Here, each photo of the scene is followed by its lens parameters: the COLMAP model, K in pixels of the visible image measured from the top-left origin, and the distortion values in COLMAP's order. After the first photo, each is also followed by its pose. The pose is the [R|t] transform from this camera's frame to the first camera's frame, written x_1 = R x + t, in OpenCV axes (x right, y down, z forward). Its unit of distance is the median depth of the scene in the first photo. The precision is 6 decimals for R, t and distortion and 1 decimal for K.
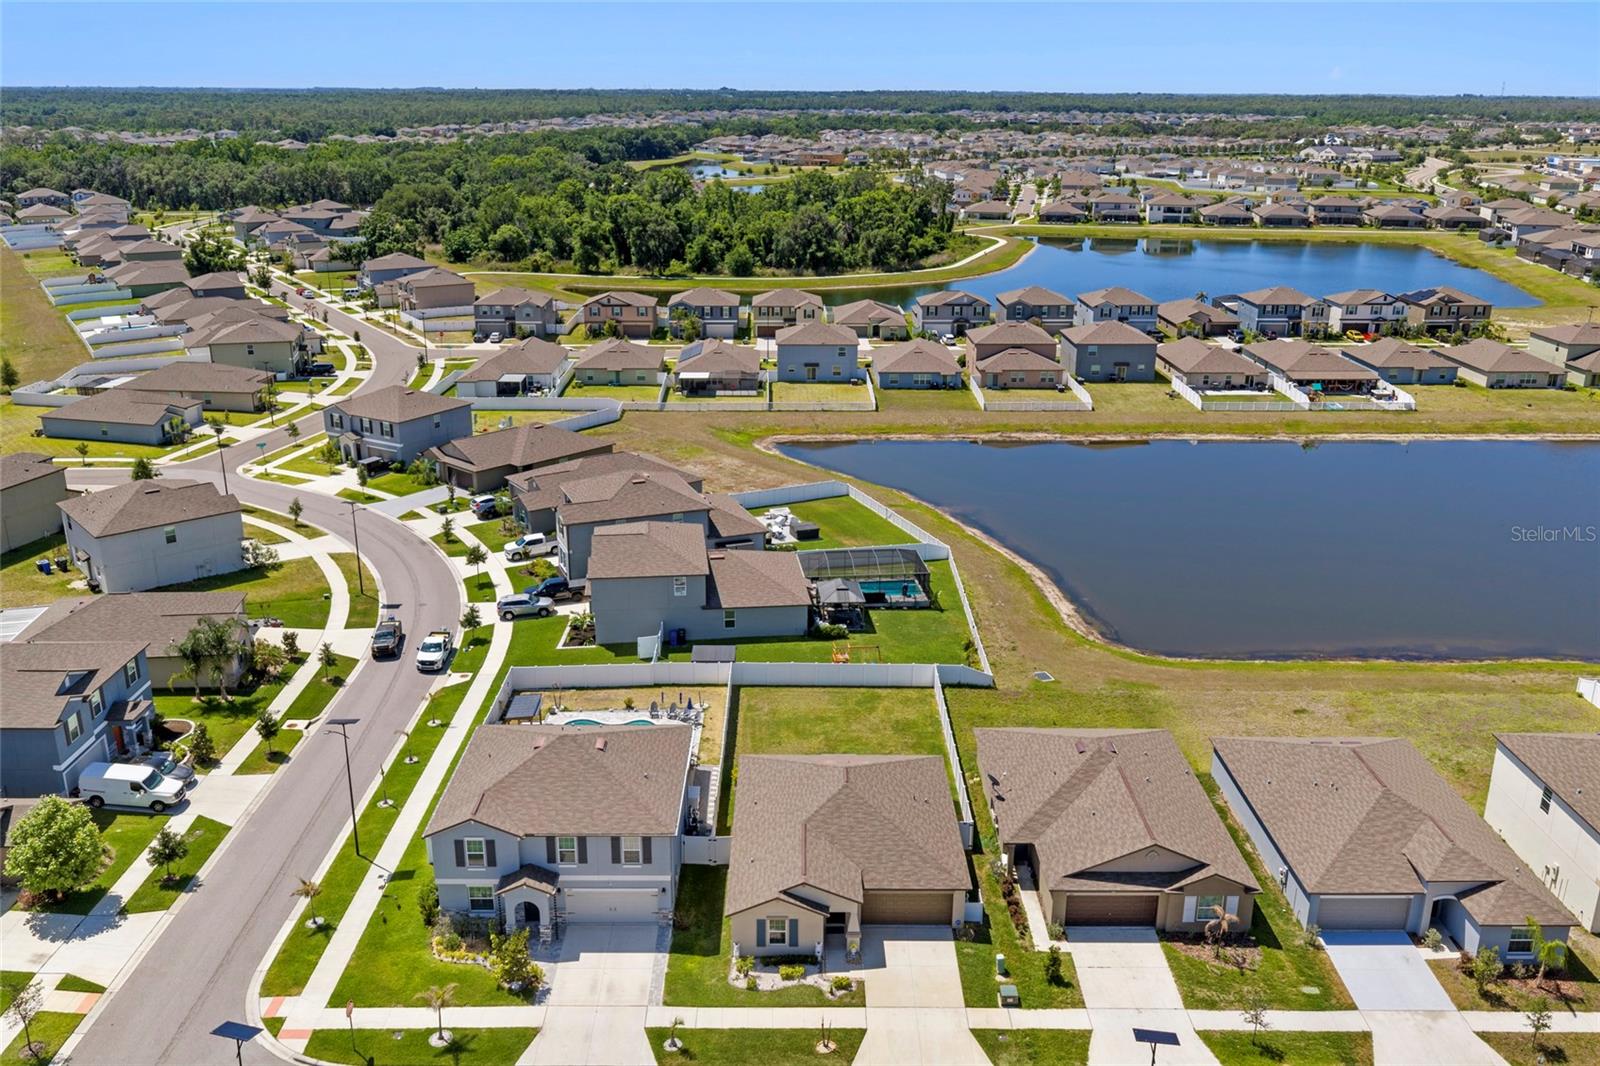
lens RADIAL K [[1344.5, 0, 800.8], [0, 1344.5, 505.7], [0, 0, 1]] dist [0.005850, -0.004789]
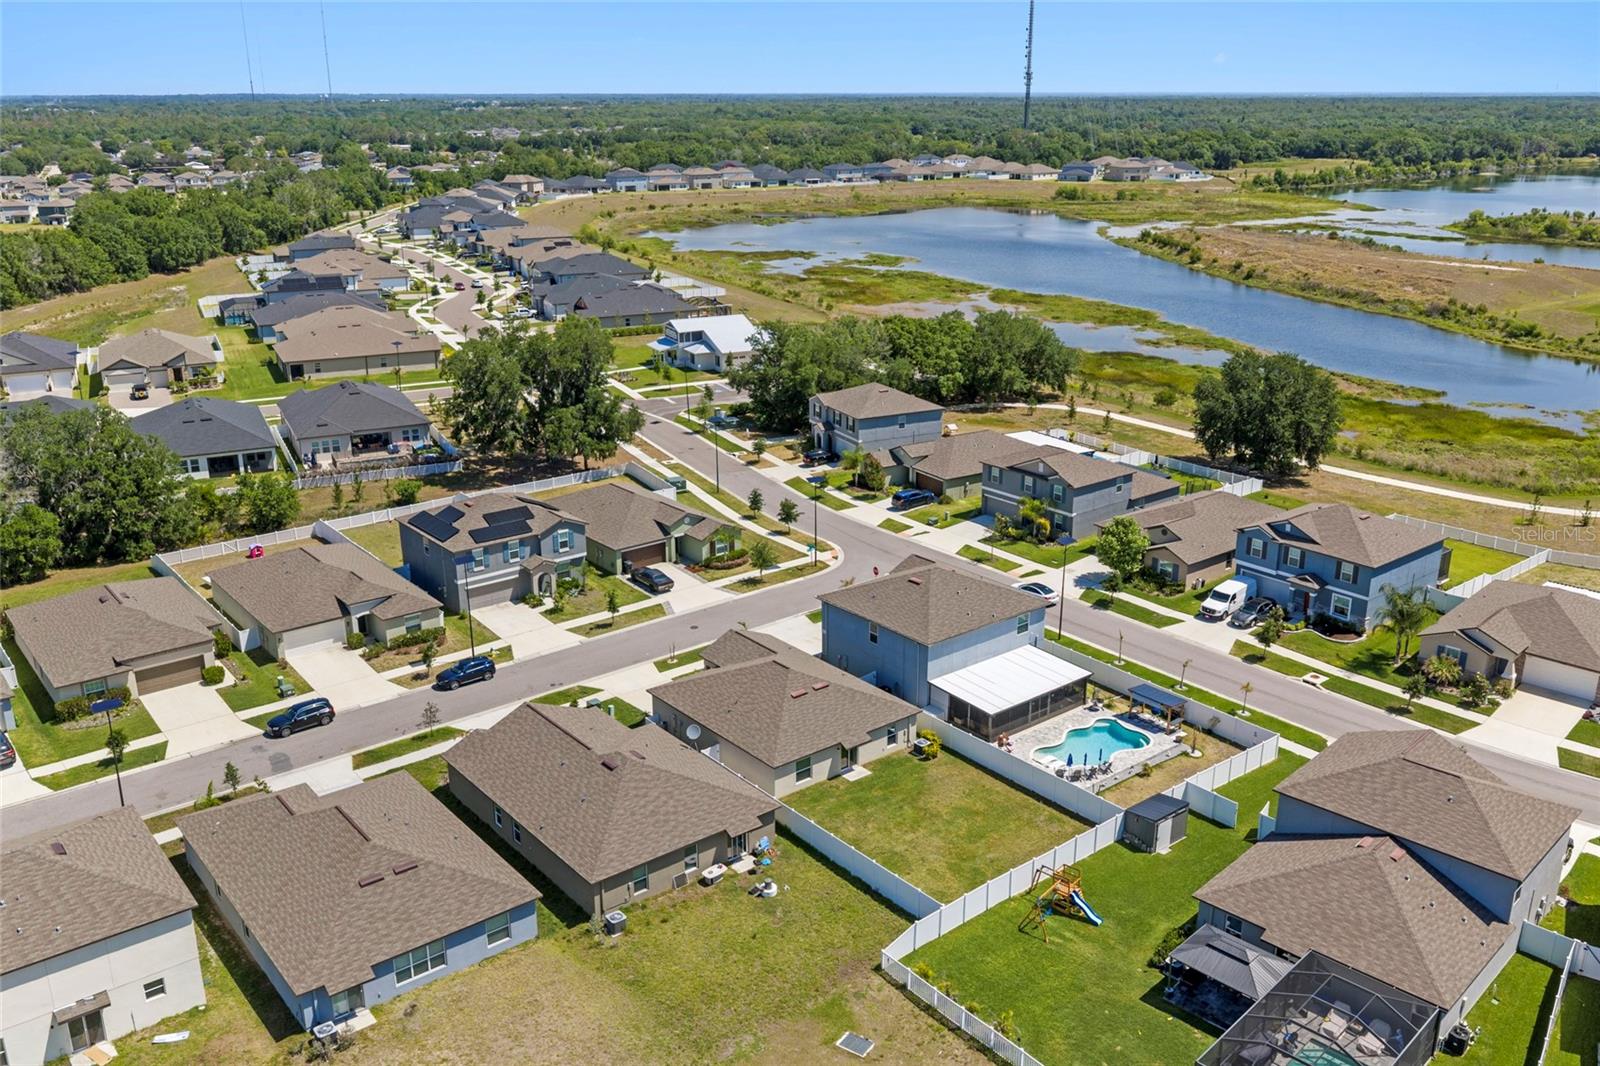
lens RADIAL K [[1344.5, 0, 800.8], [0, 1344.5, 505.7], [0, 0, 1]] dist [0.005850, -0.004789]
pose [[-0.780783, 0.179736, -0.598392, 0.775258], [-0.187904, 0.845844, 0.499240, -0.566785], [0.595877, 0.502238, -0.626647, 1.847195]]
